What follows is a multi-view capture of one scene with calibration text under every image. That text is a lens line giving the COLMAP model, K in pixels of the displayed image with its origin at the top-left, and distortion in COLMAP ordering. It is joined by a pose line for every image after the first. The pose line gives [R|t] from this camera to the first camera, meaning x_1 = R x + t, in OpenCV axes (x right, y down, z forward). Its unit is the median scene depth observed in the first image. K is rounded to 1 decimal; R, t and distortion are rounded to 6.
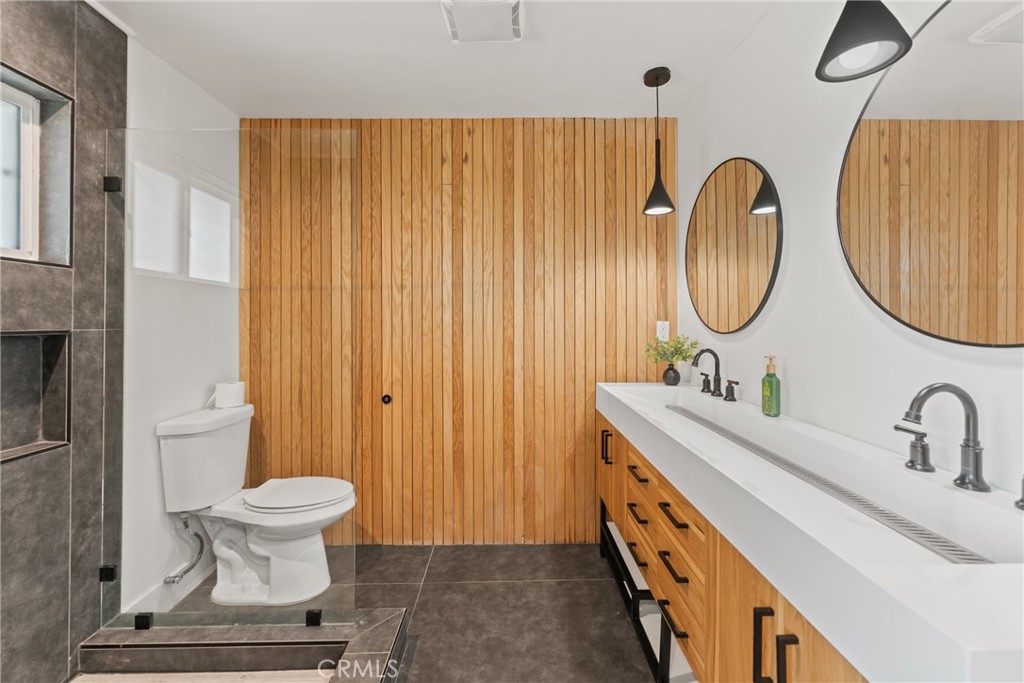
lens RADIAL K [[413.7, 0, 520.7], [0, 413.7, 321.4], [0, 0, 1]] dist [-0.002290, -0.000316]
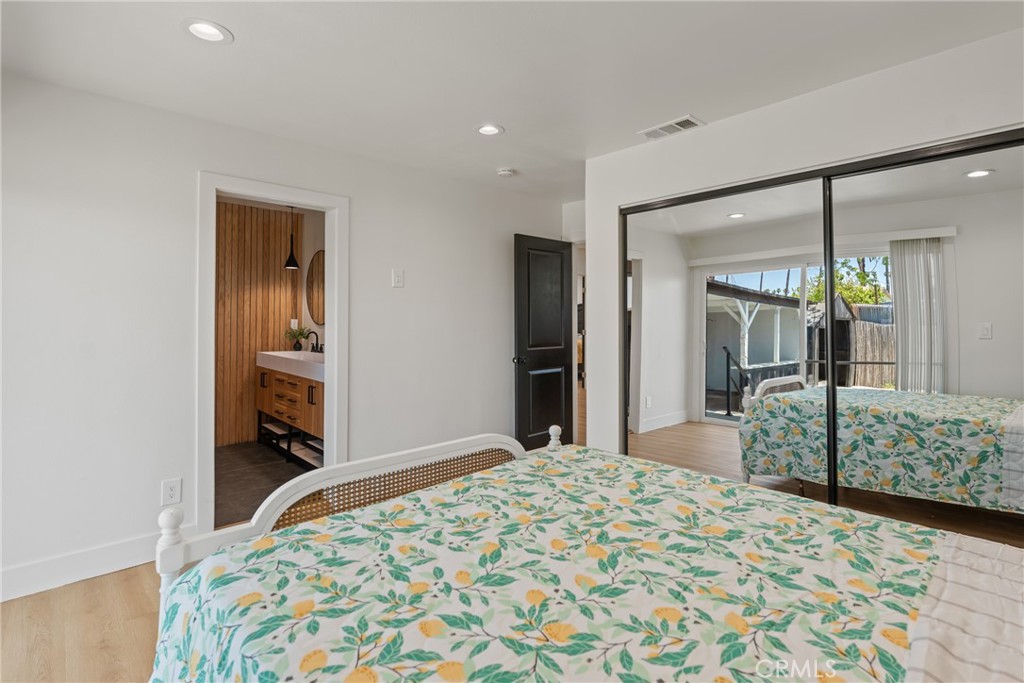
lens RADIAL K [[489.4, 0, 513.7], [0, 489.4, 308.9], [0, 0, 1]] dist [-0.016373, -0.001398]
pose [[0.751333, 0.017160, 0.659700, -0.386203], [-0.007931, 0.999824, -0.016975, -0.017571], [-0.659875, 0.007522, 0.751338, -1.374202]]
